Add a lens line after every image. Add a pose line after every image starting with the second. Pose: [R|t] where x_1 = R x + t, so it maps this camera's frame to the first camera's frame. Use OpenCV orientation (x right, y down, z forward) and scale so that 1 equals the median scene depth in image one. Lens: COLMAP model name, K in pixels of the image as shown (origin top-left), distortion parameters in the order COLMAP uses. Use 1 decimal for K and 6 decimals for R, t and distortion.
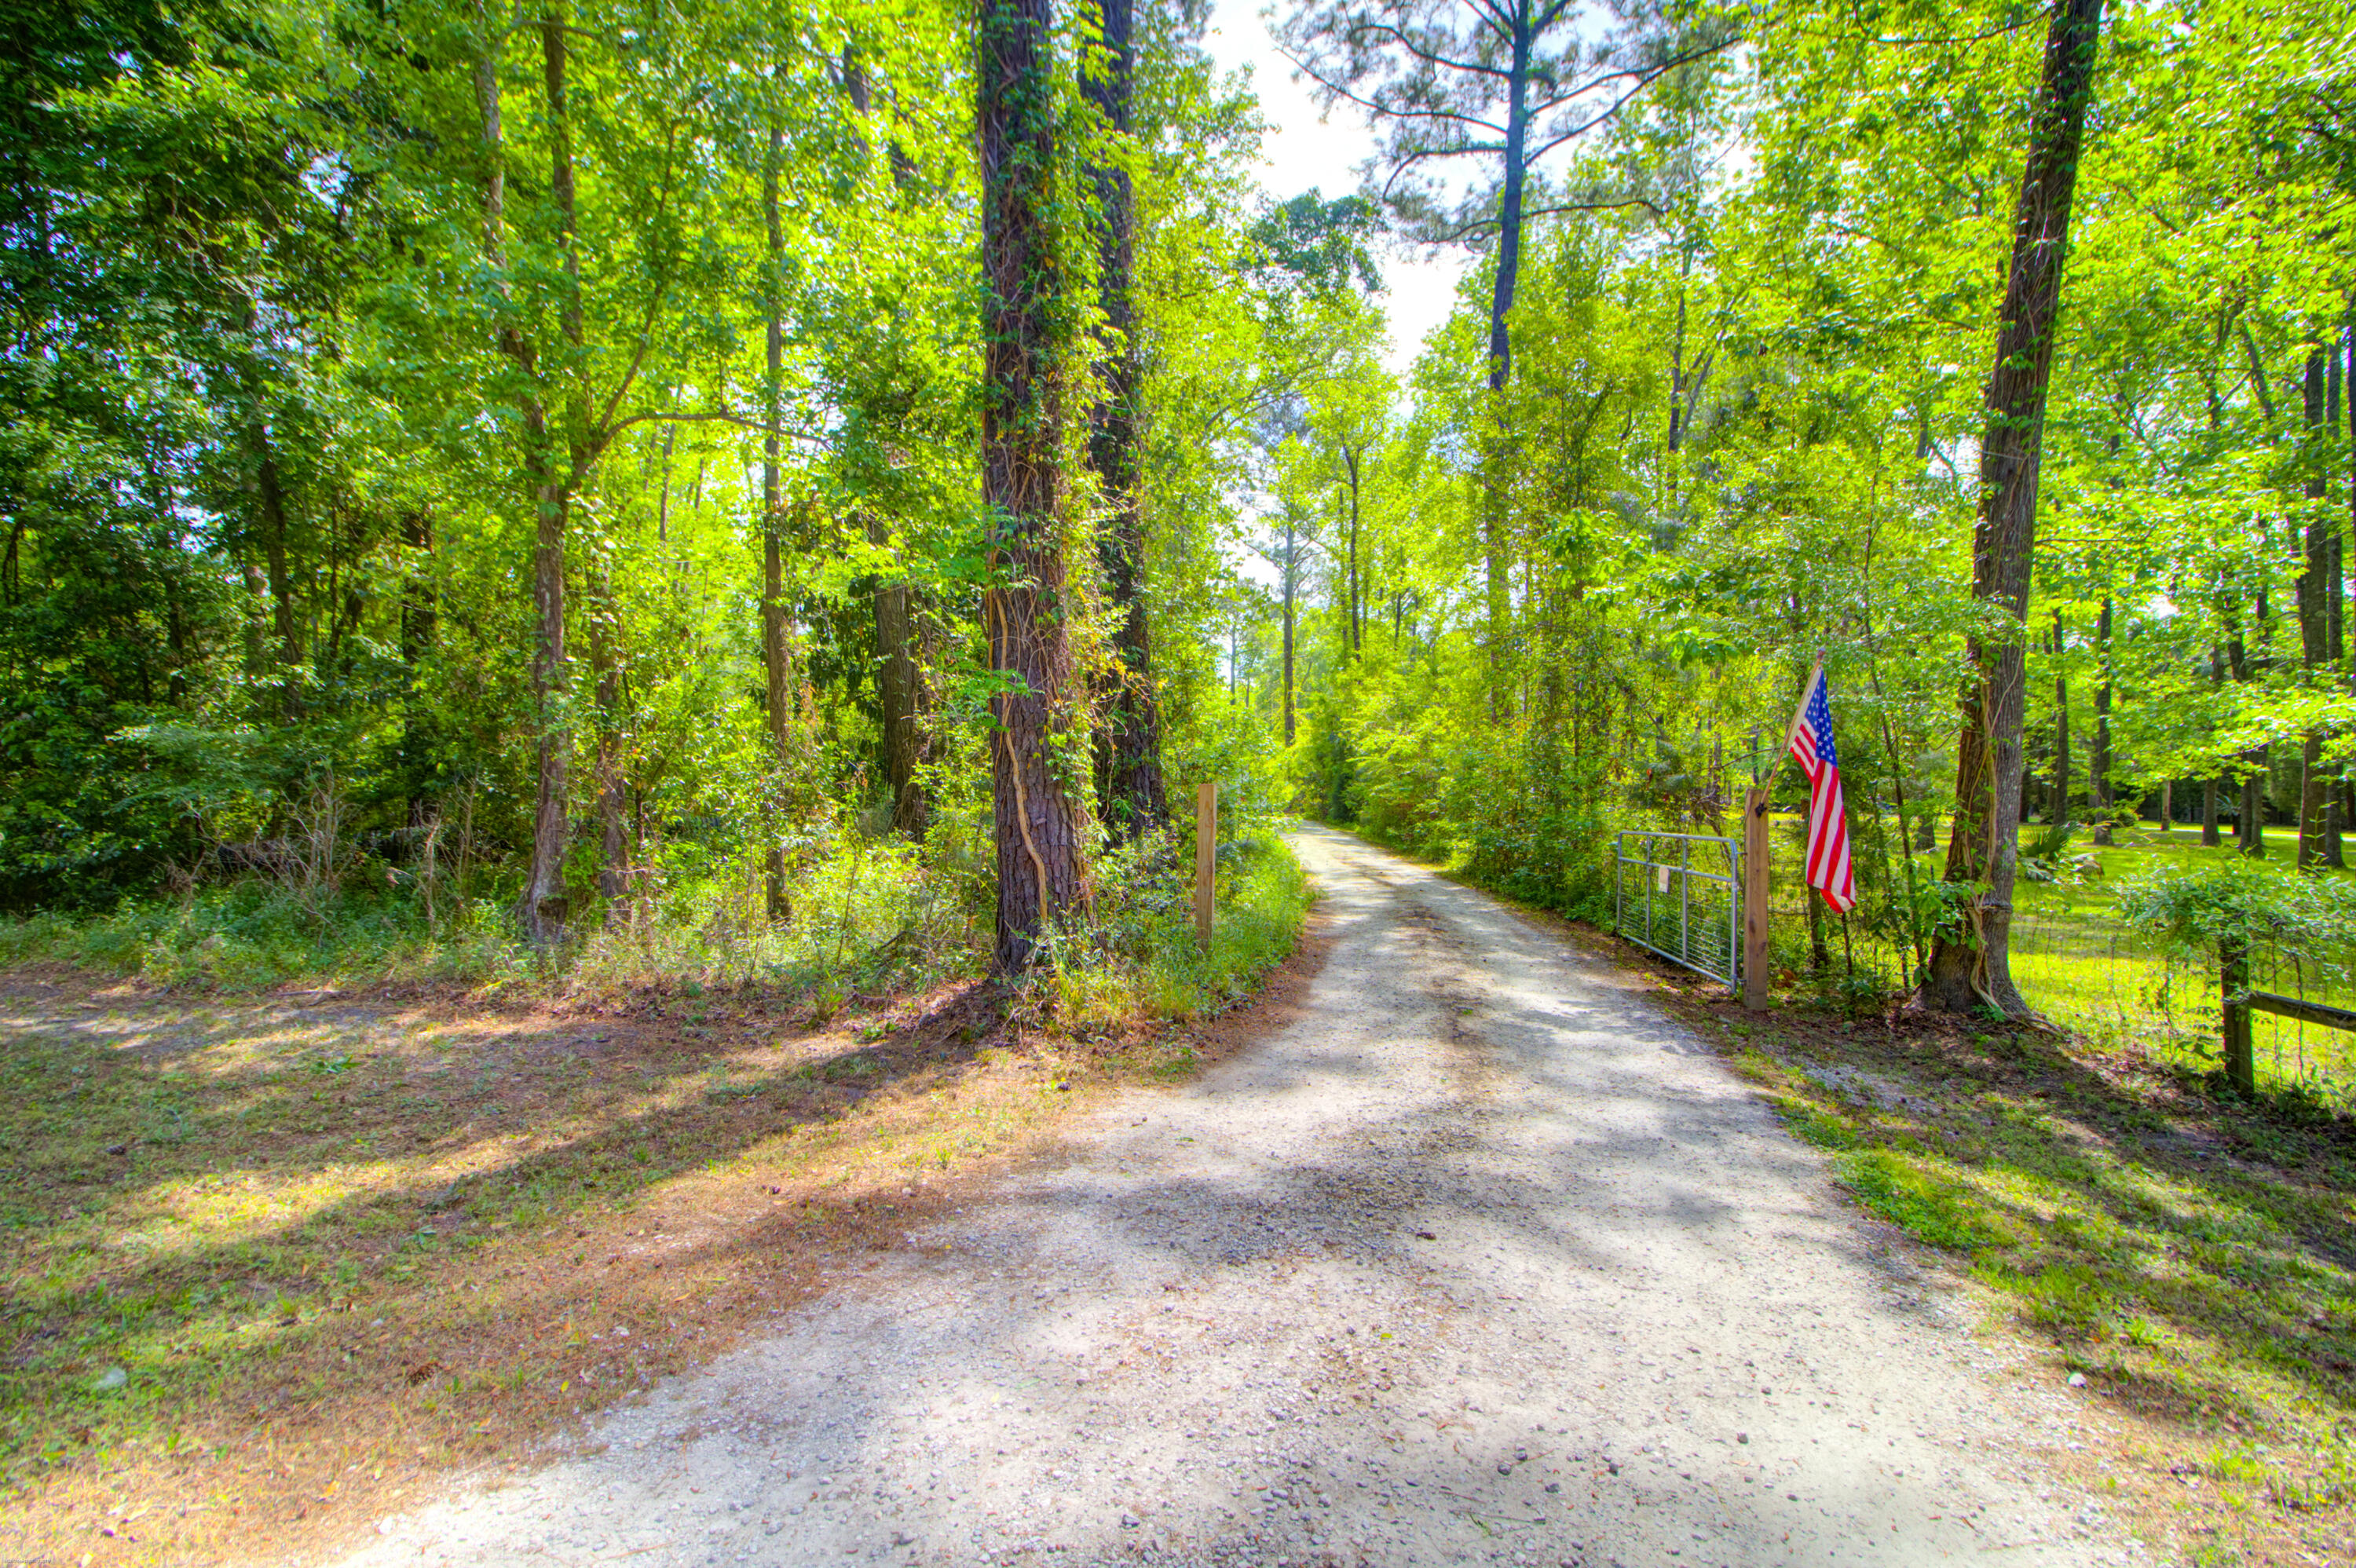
lens RADIAL K [[1072.1, 0, 1170.6], [0, 1072.1, 783.0], [0, 0, 1]] dist [-0.002554, -0.011197]
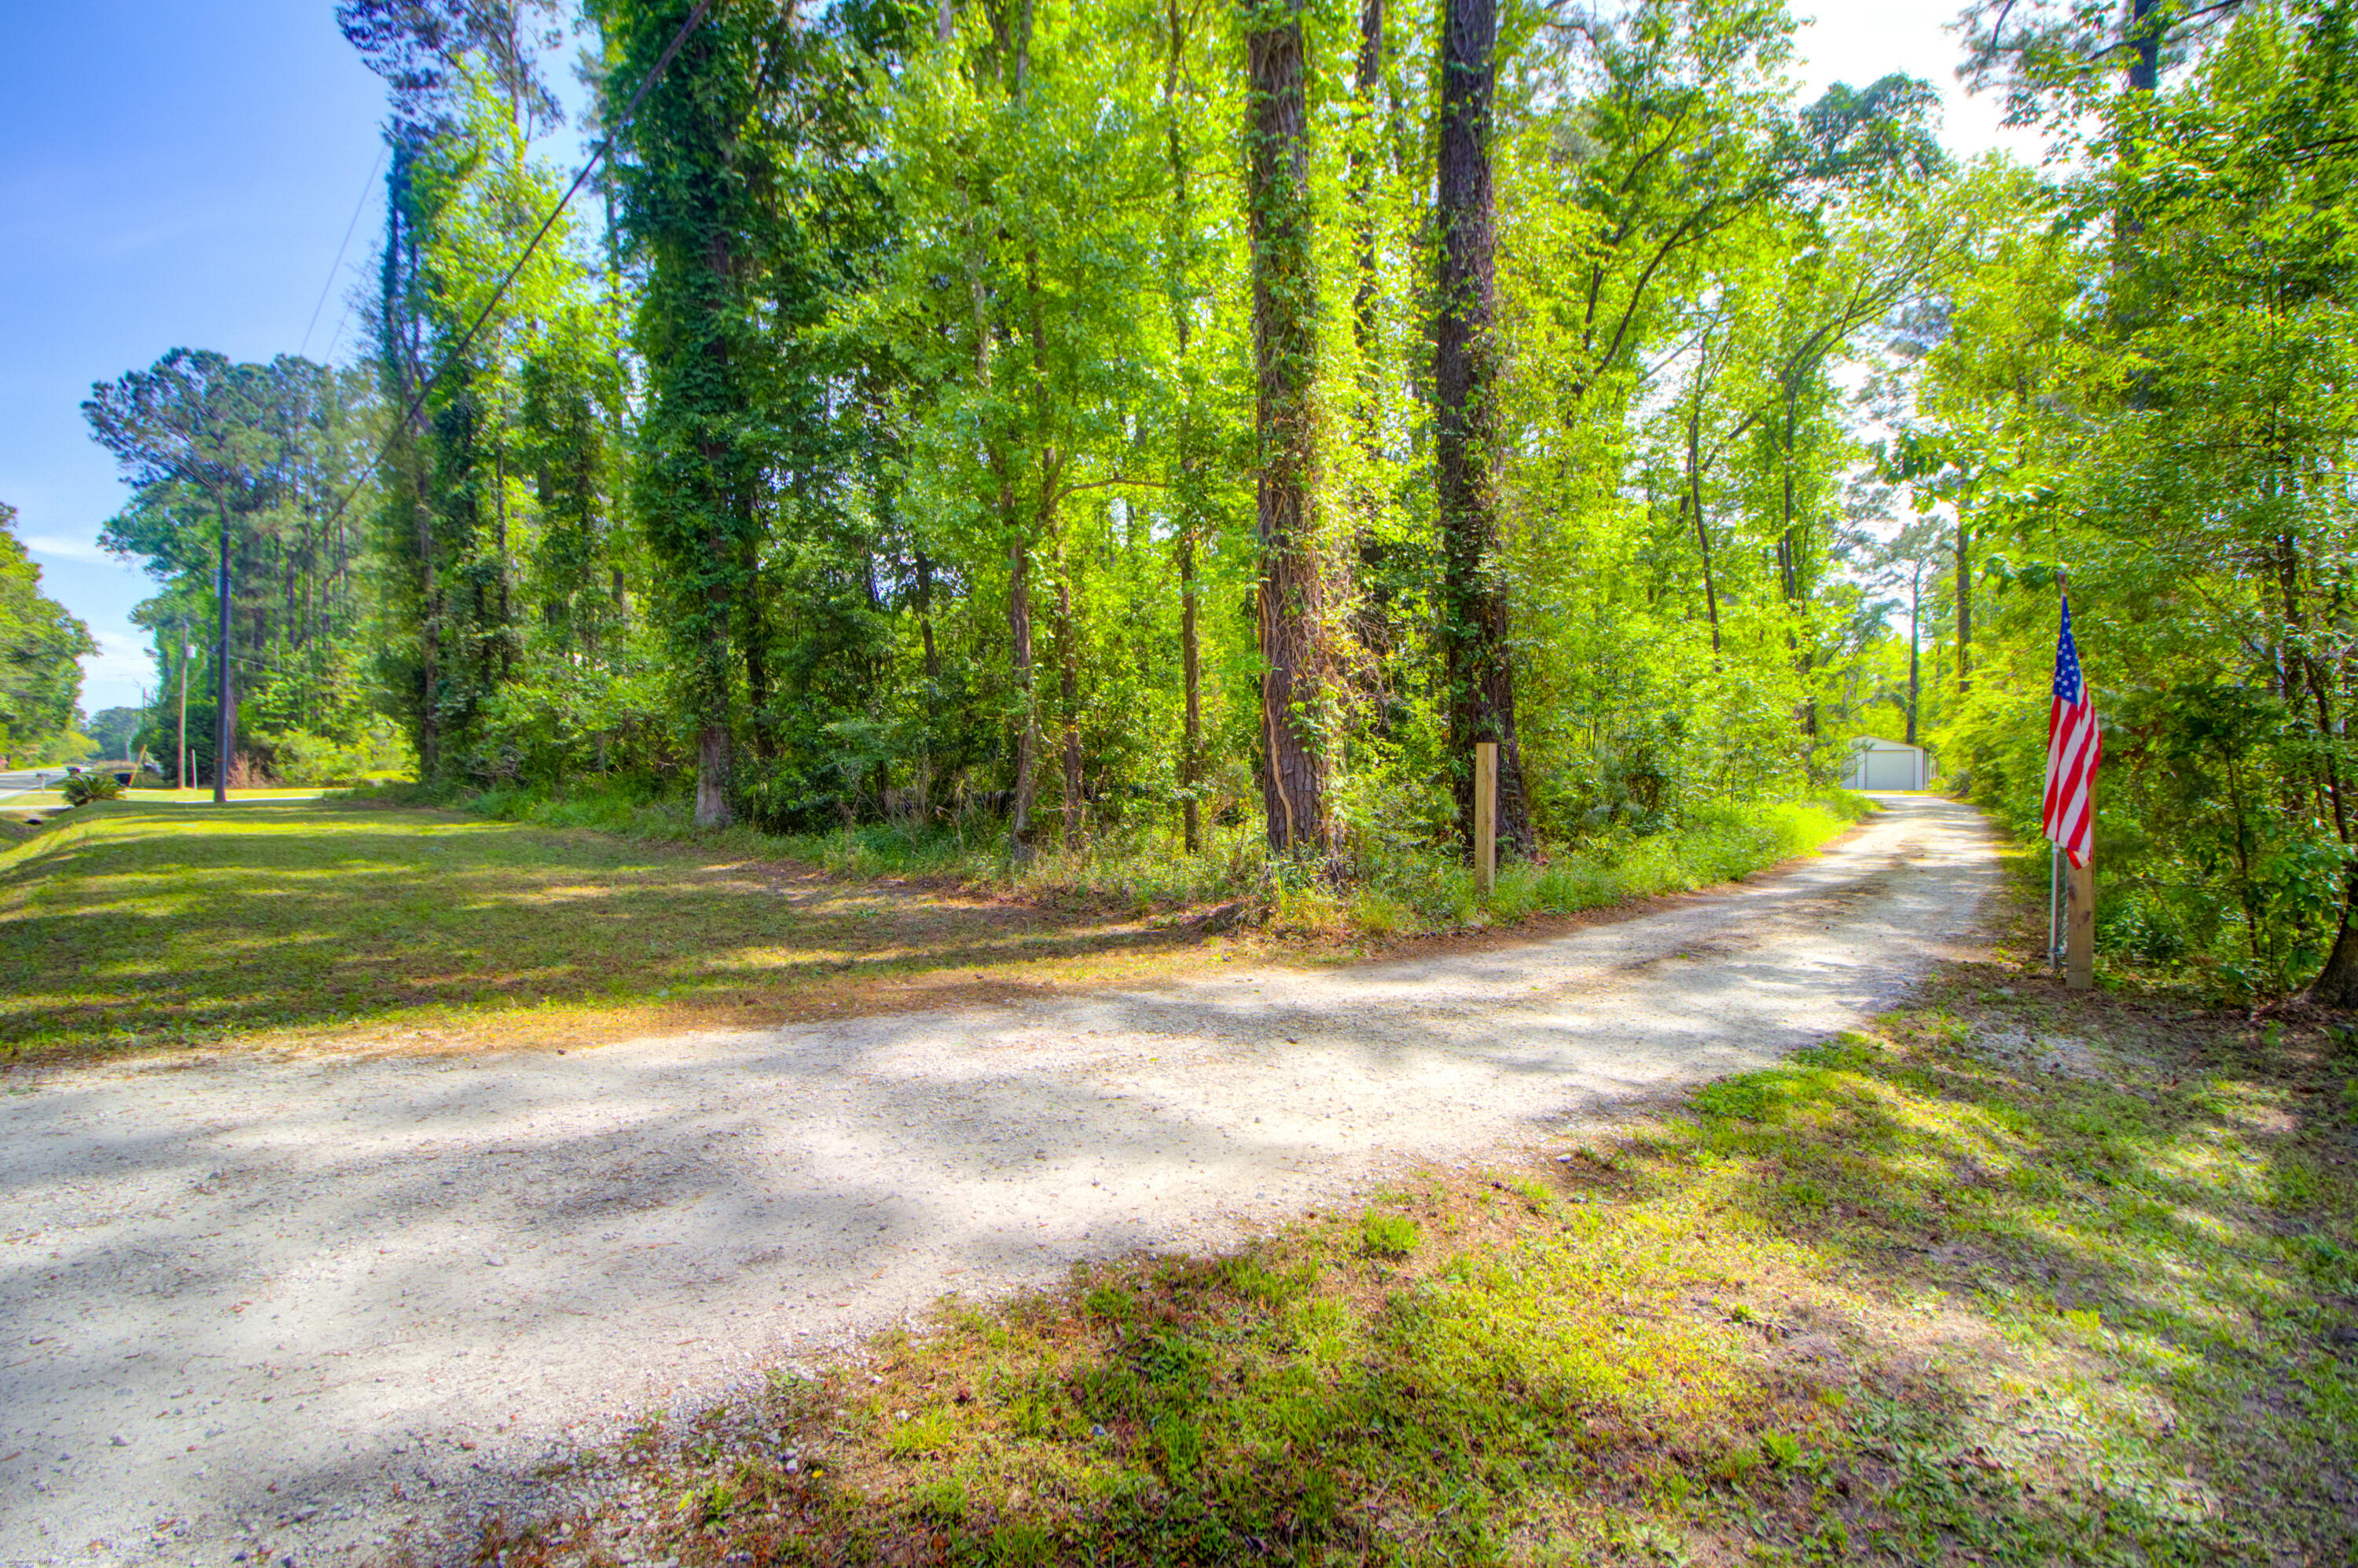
lens RADIAL K [[1073.1, 0, 1171.6], [0, 1073.1, 783.0], [0, 0, 1]] dist [-0.002554, -0.011197]
pose [[0.841354, 0.003132, -0.540475, 0.439848], [0.004094, 0.999918, 0.012166, 0.032434], [0.540468, -0.012449, 0.841272, -0.136984]]
